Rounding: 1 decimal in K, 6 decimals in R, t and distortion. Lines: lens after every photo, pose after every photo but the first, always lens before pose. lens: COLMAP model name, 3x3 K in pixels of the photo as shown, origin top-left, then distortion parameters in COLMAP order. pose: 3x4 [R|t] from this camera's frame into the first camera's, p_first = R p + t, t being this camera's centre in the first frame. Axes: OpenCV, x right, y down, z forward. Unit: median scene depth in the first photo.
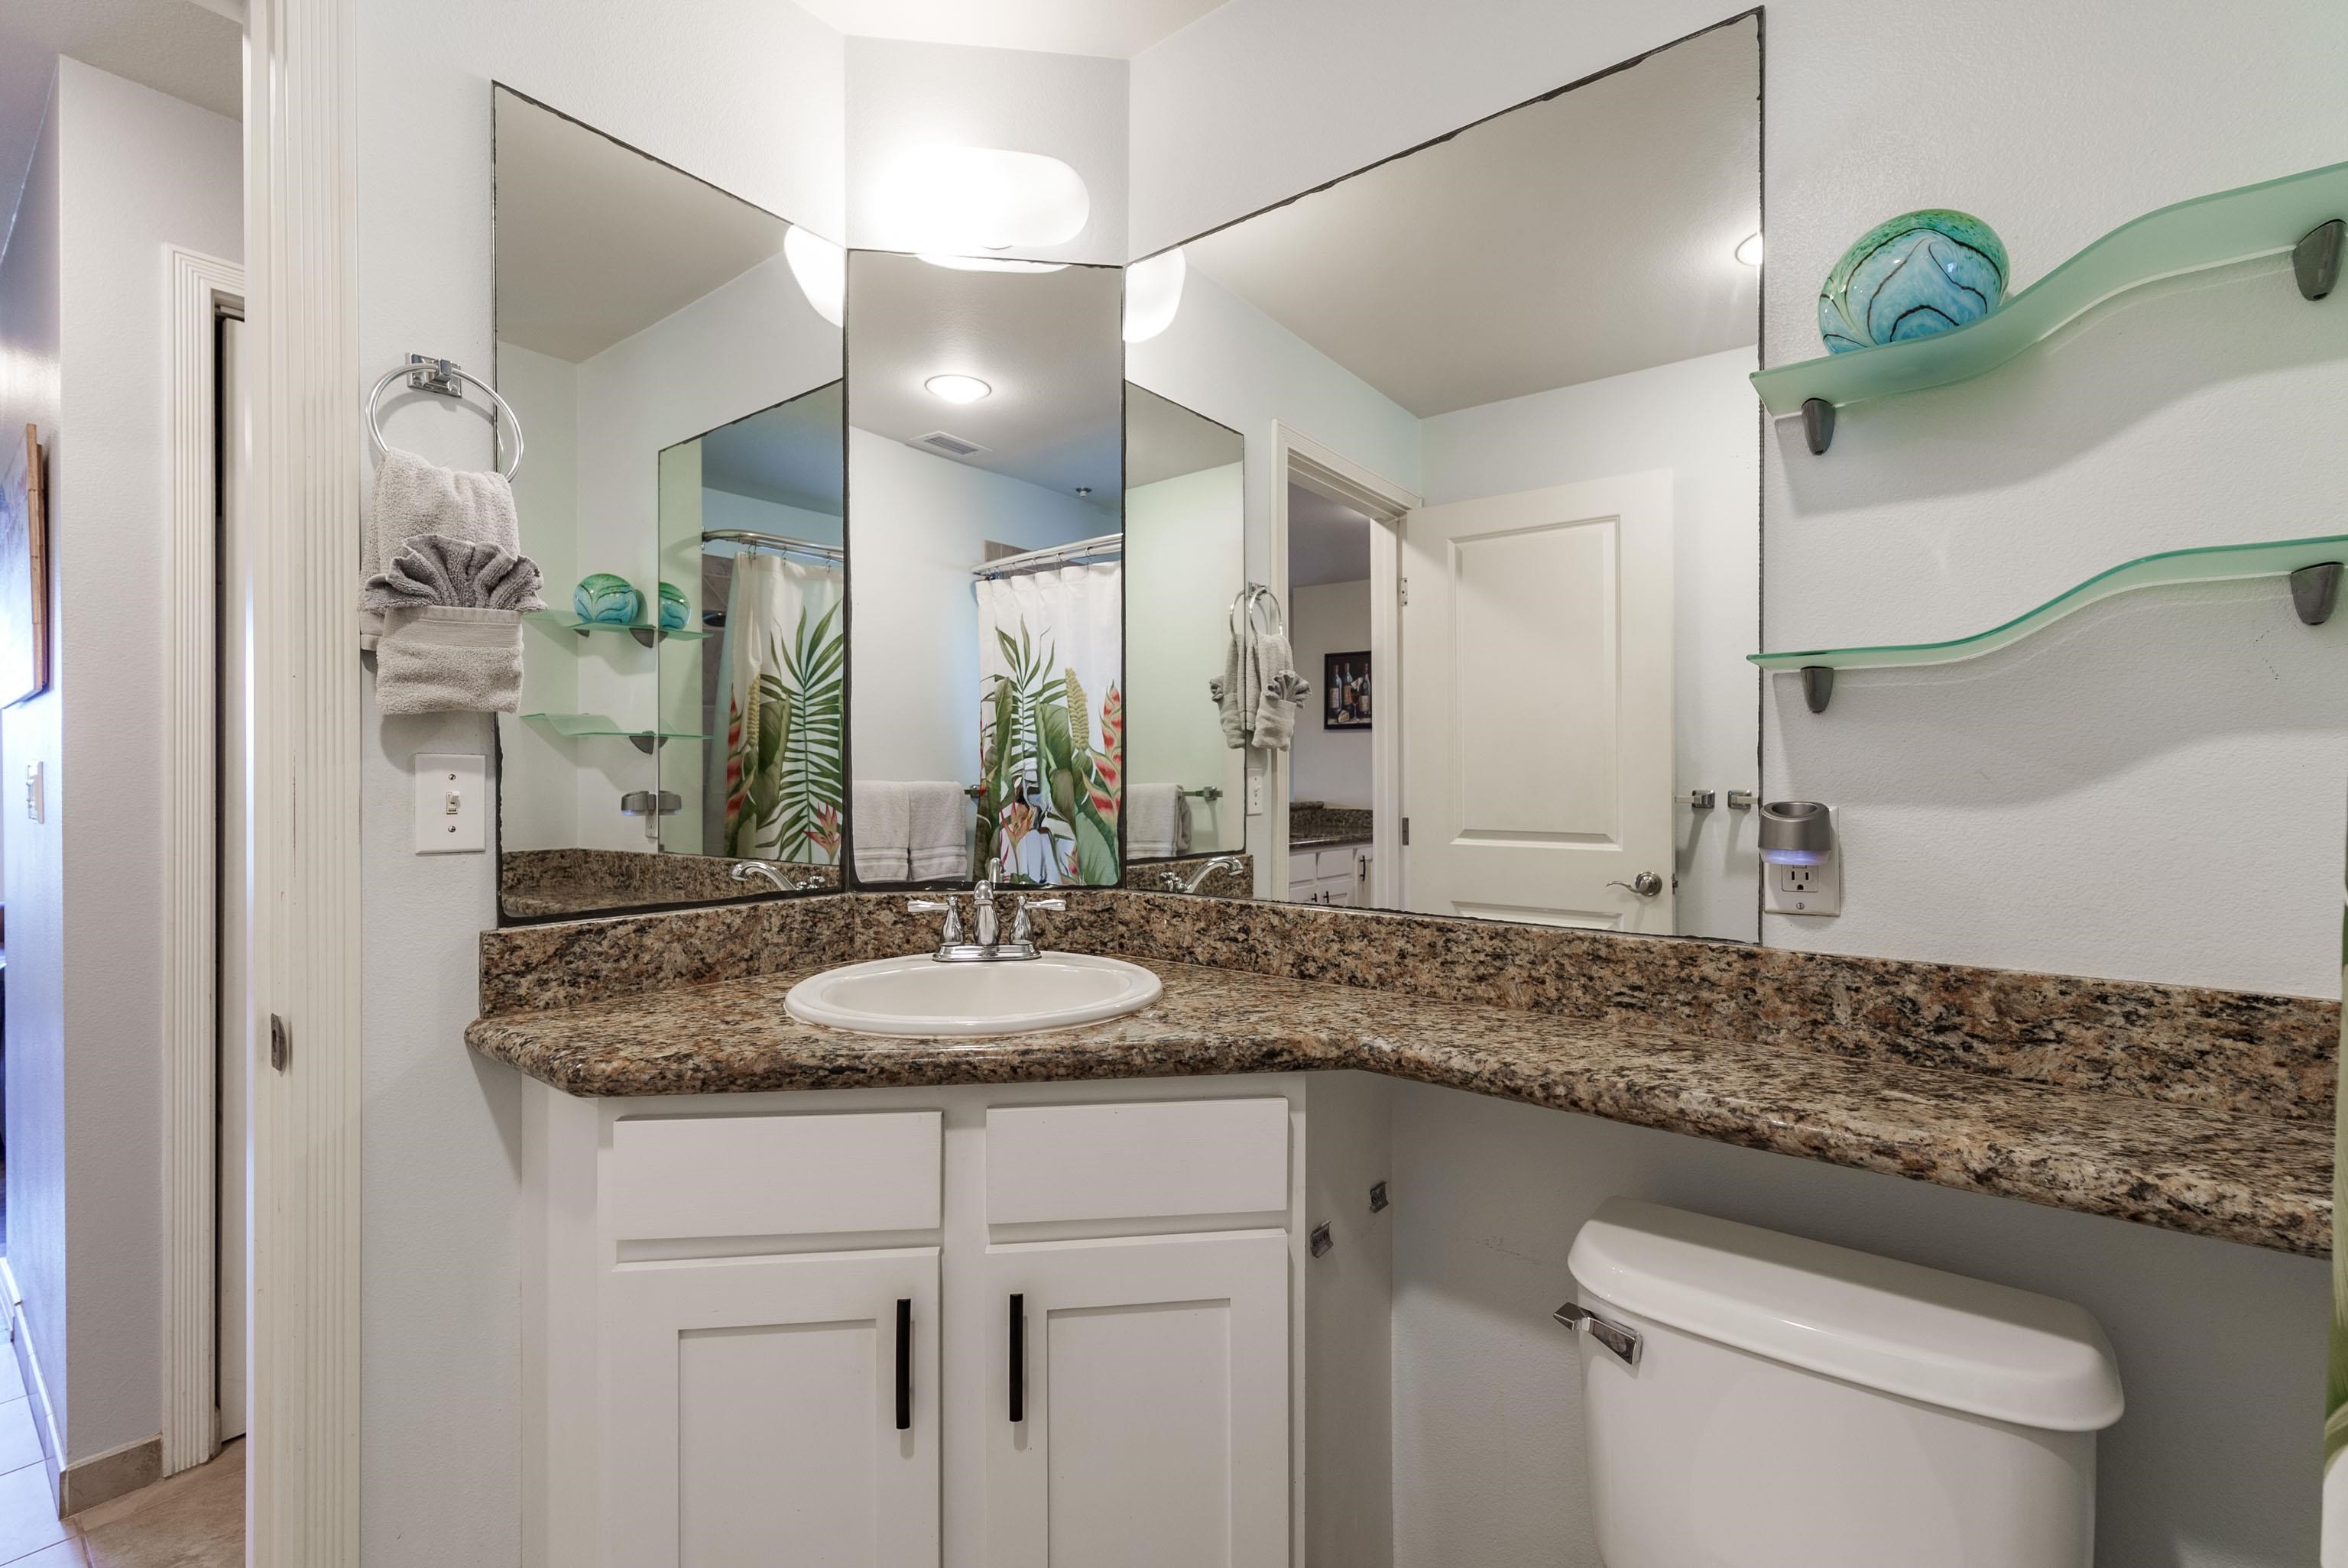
lens RADIAL K [[1025.7, 0, 1166.4], [0, 1025.7, 780.3], [0, 0, 1]] dist [0.002943, 0.000036]
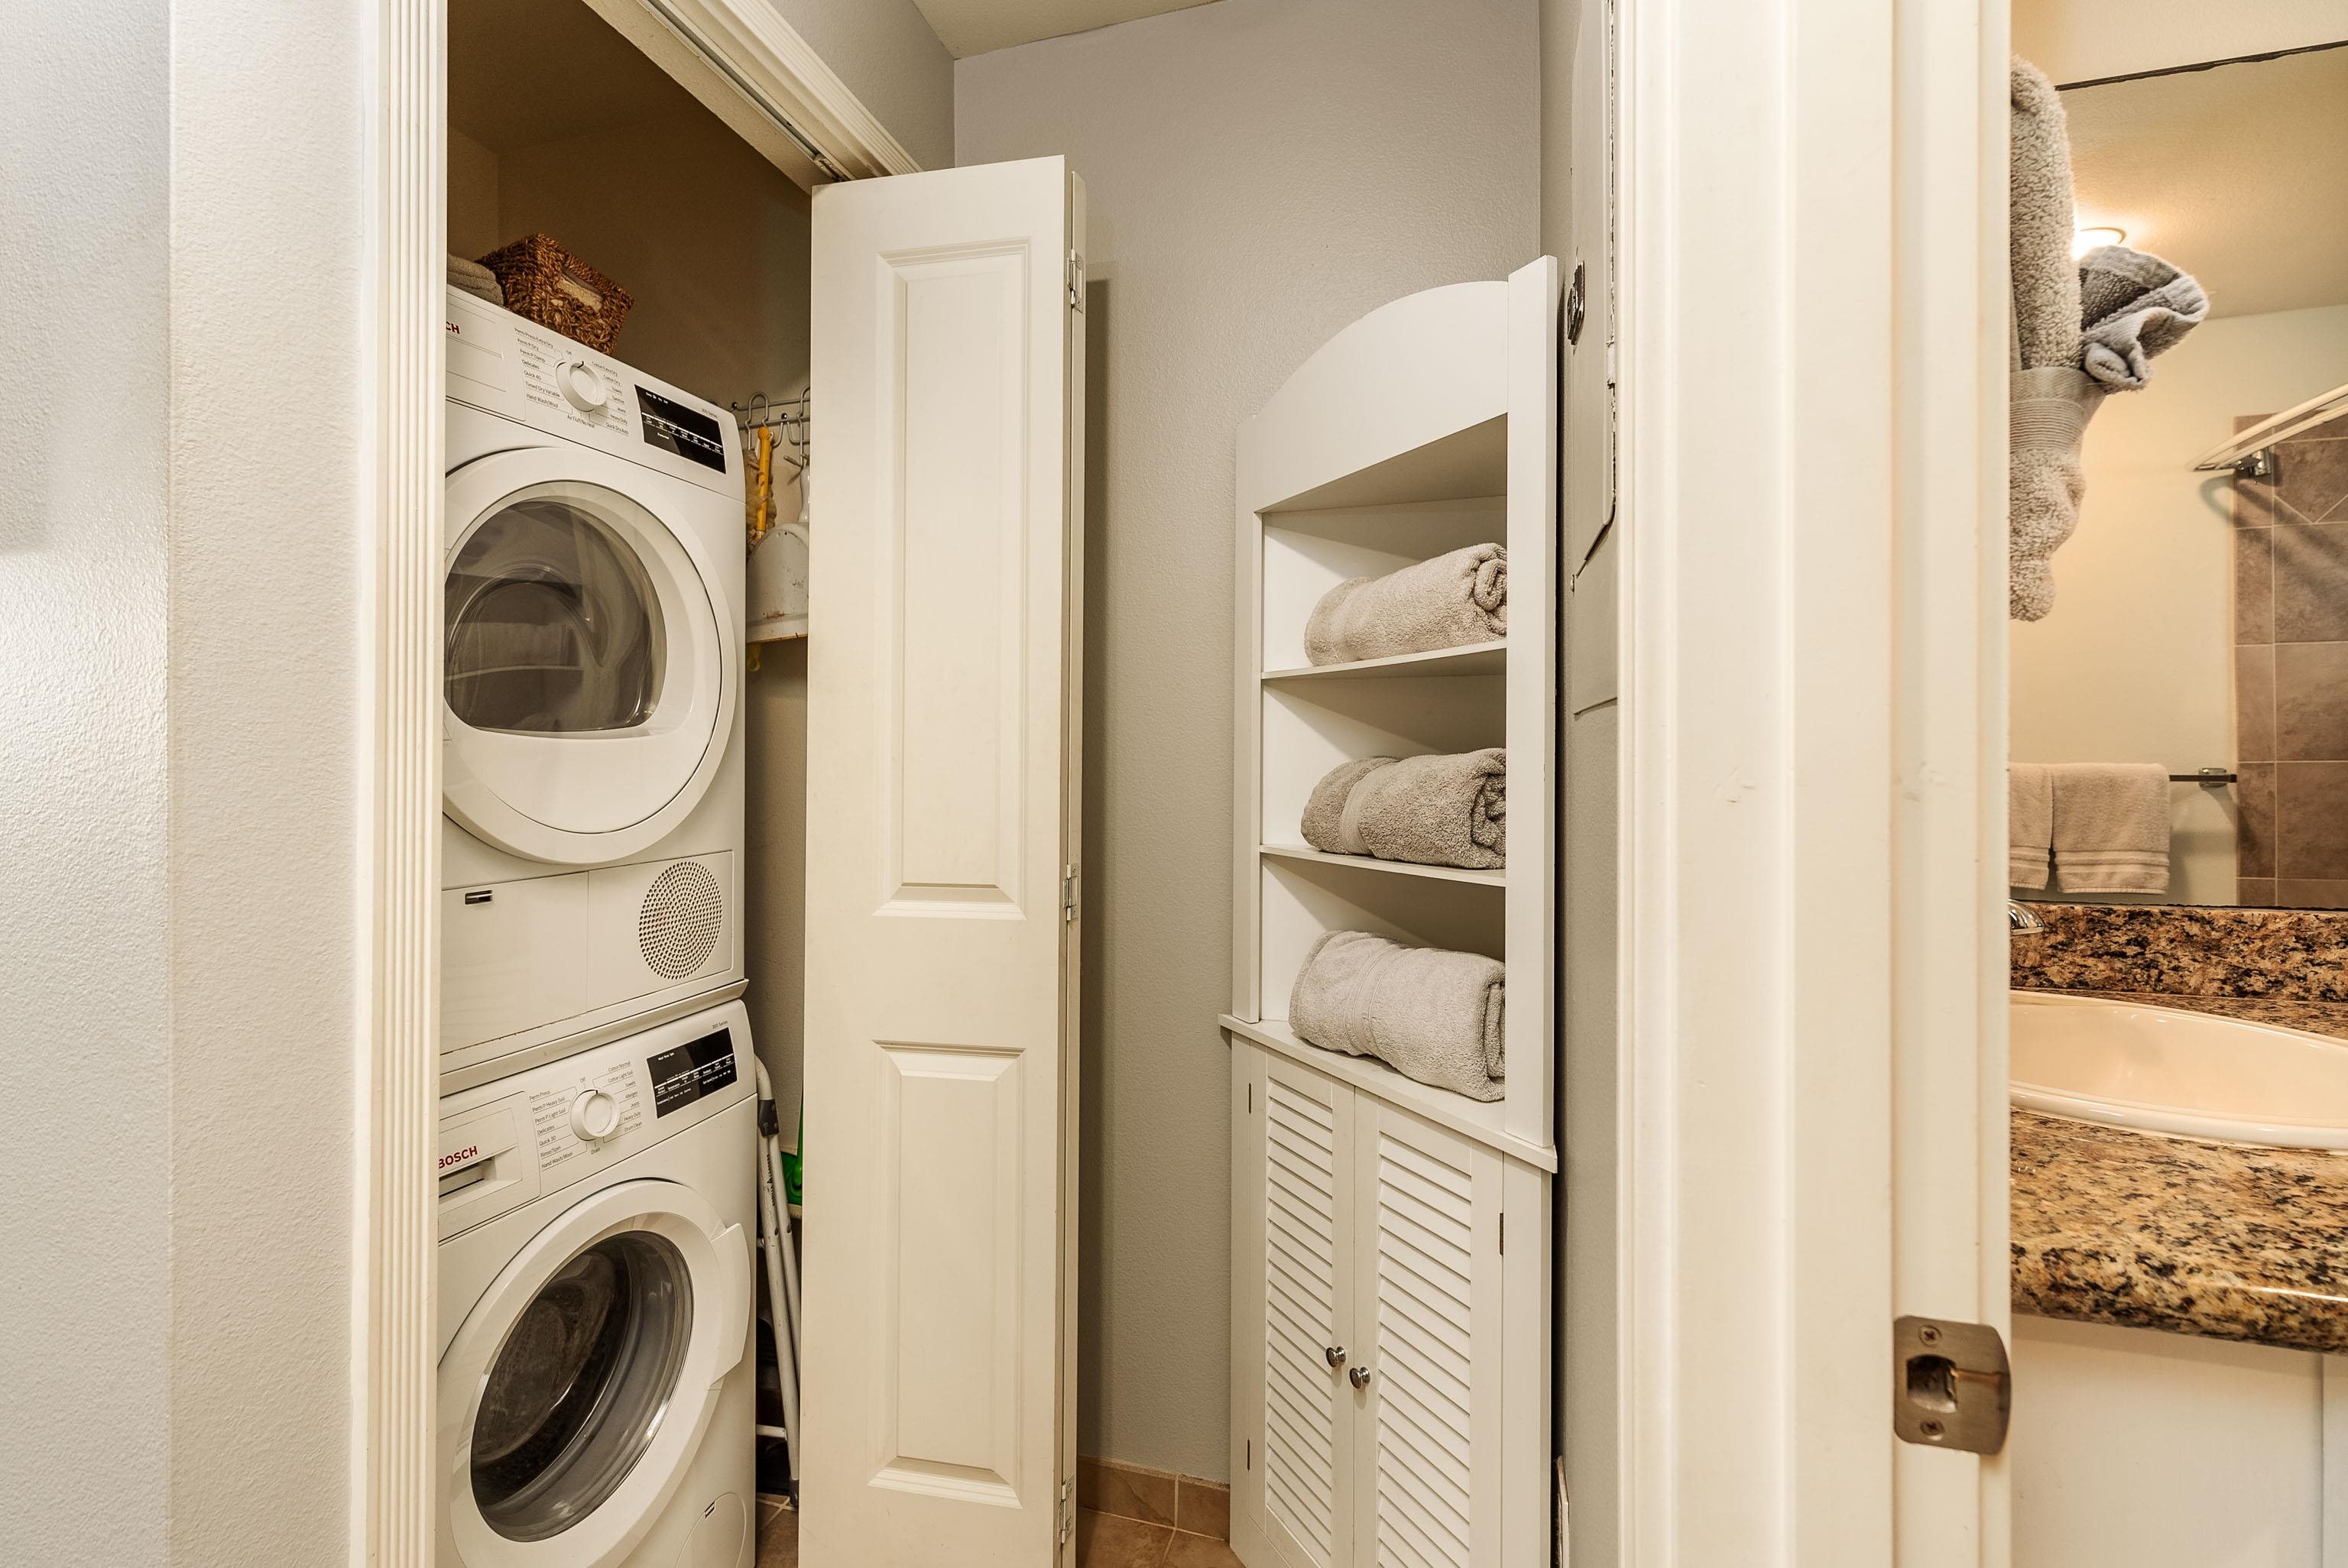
lens RADIAL K [[1025.7, 0, 1177.1], [0, 1025.7, 762.5], [0, 0, 1]] dist [0.002943, 0.000036]
pose [[0.921289, 0.002178, 0.388873, -1.202233], [-0.001376, 0.999996, -0.002340, 0.007335], [-0.388877, 0.001621, 0.921288, 0.686689]]
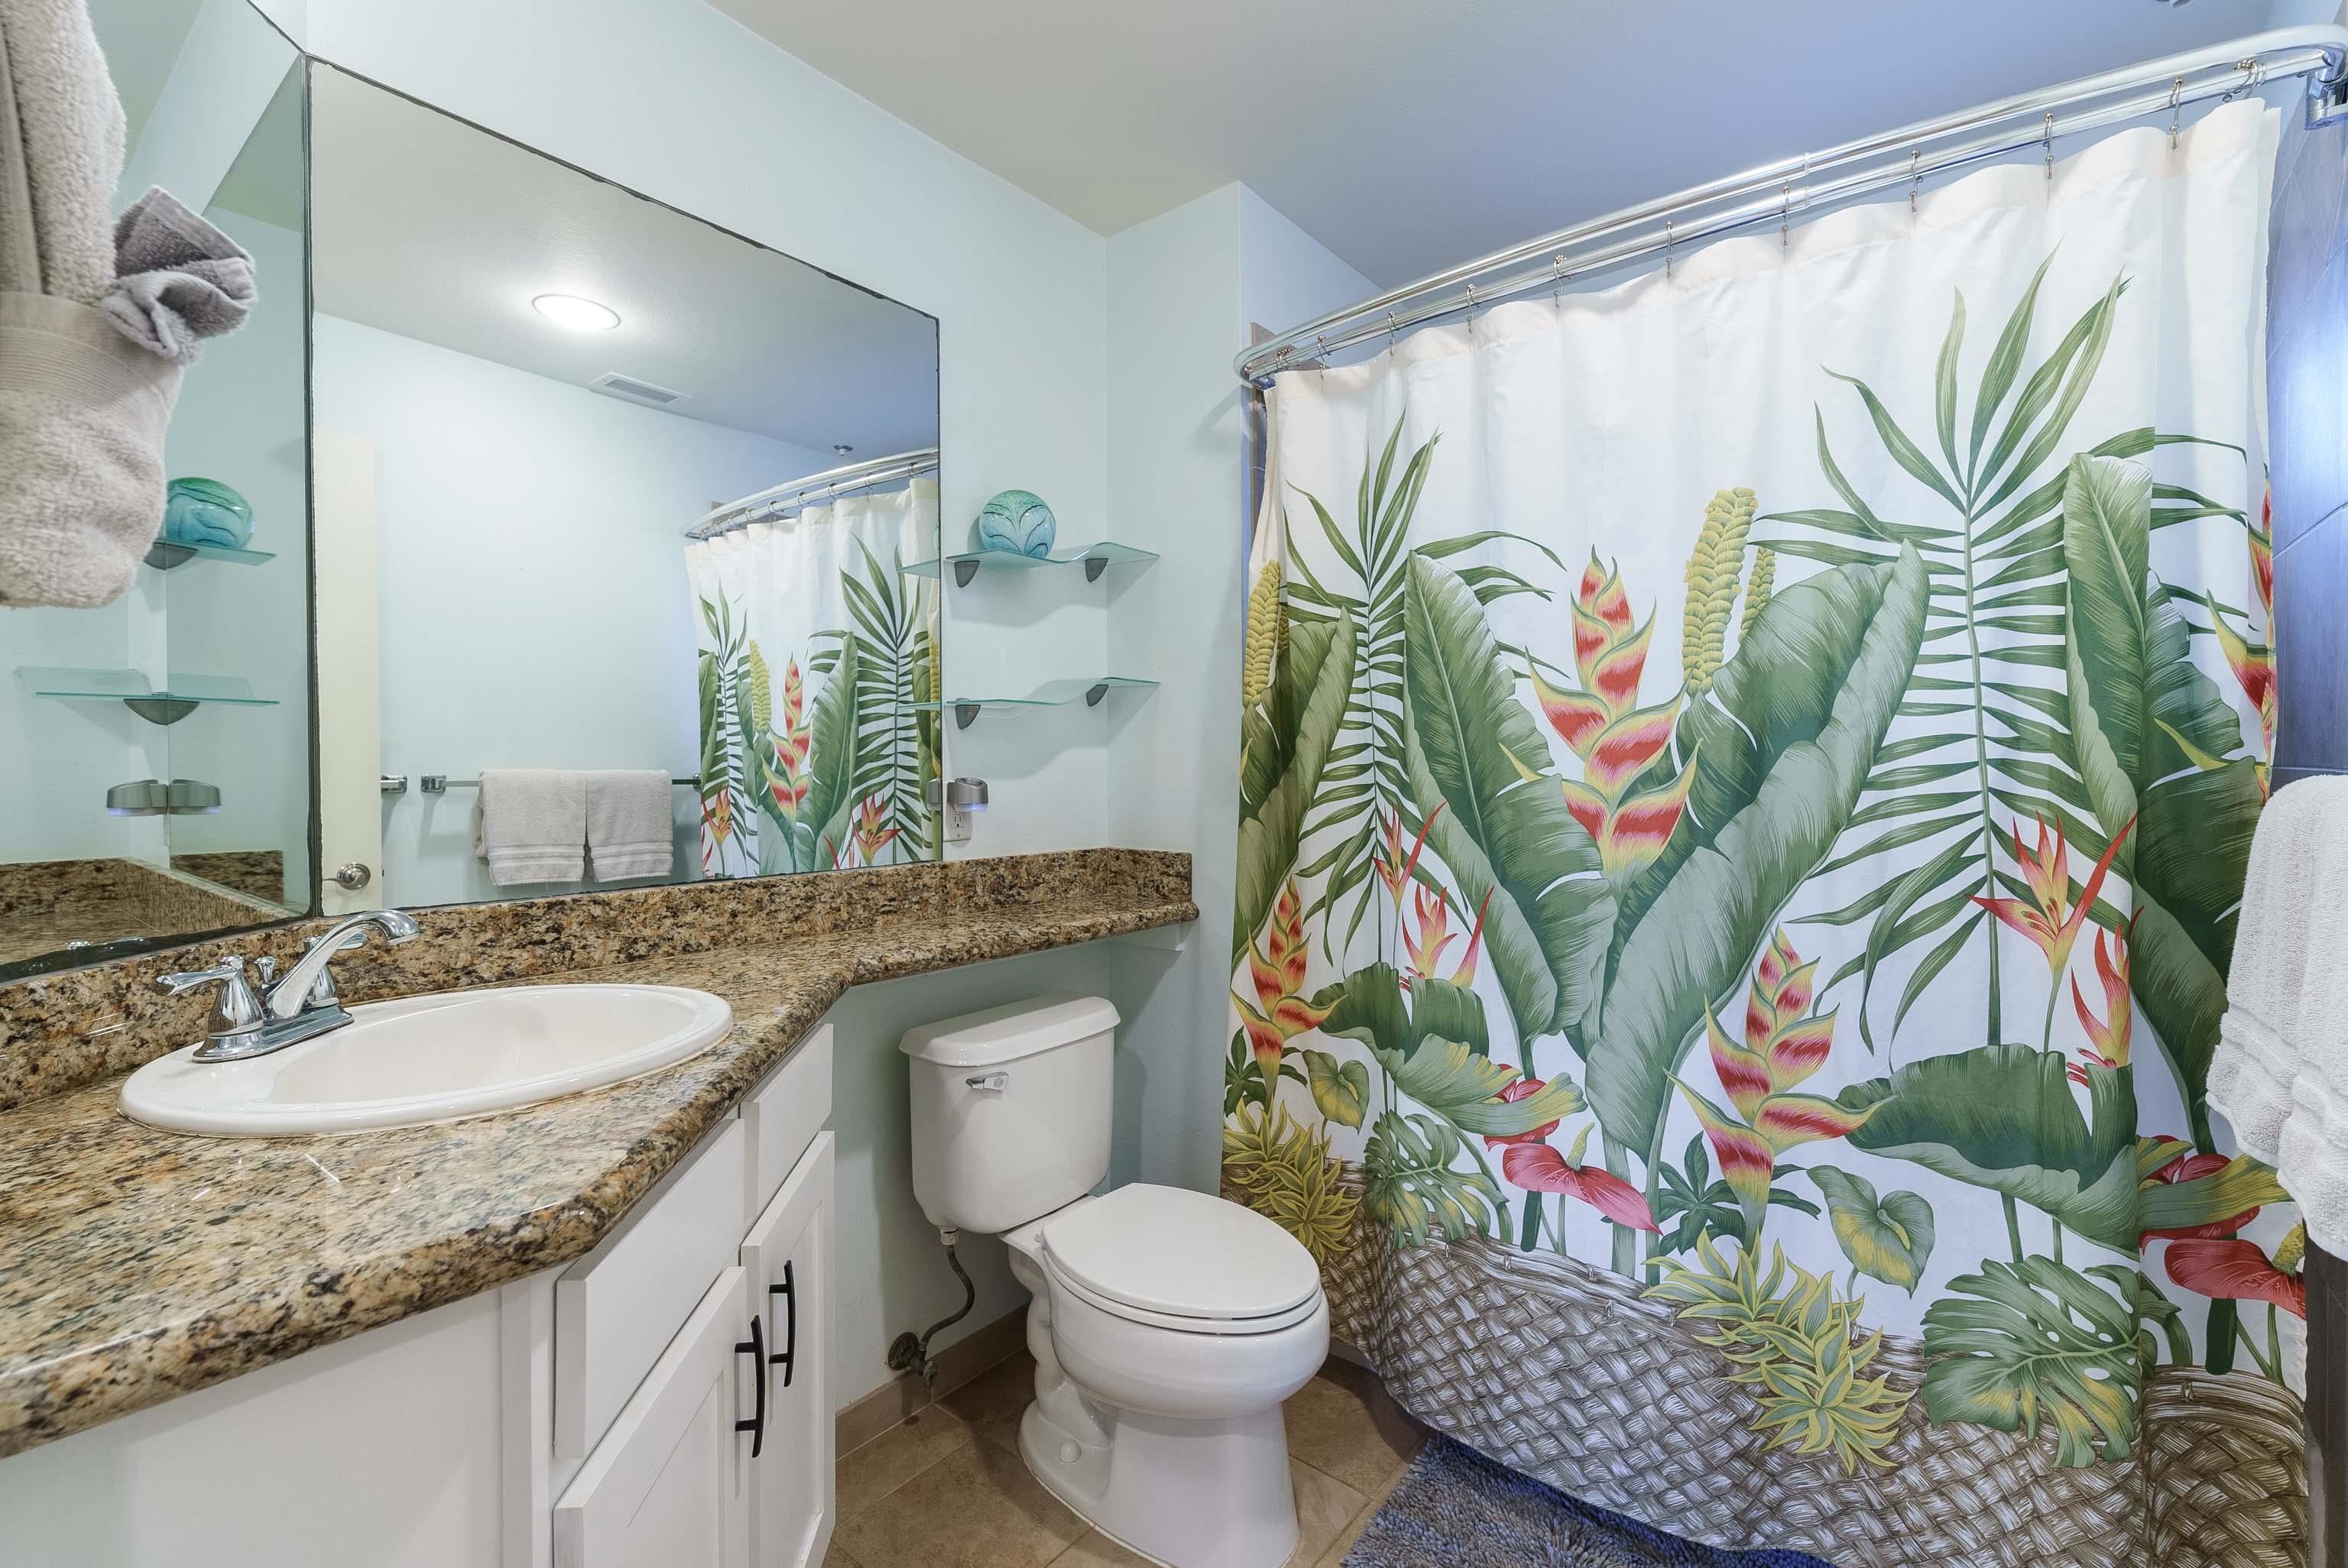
lens RADIAL K [[1025.7, 0, 1173.0], [0, 1025.7, 788.4], [0, 0, 1]] dist [0.002943, 0.000036]
pose [[-0.002968, -0.019058, 0.999814, -1.071818], [0.003035, 0.999814, 0.019067, 0.005016], [-0.999991, 0.003091, -0.002910, 0.565798]]
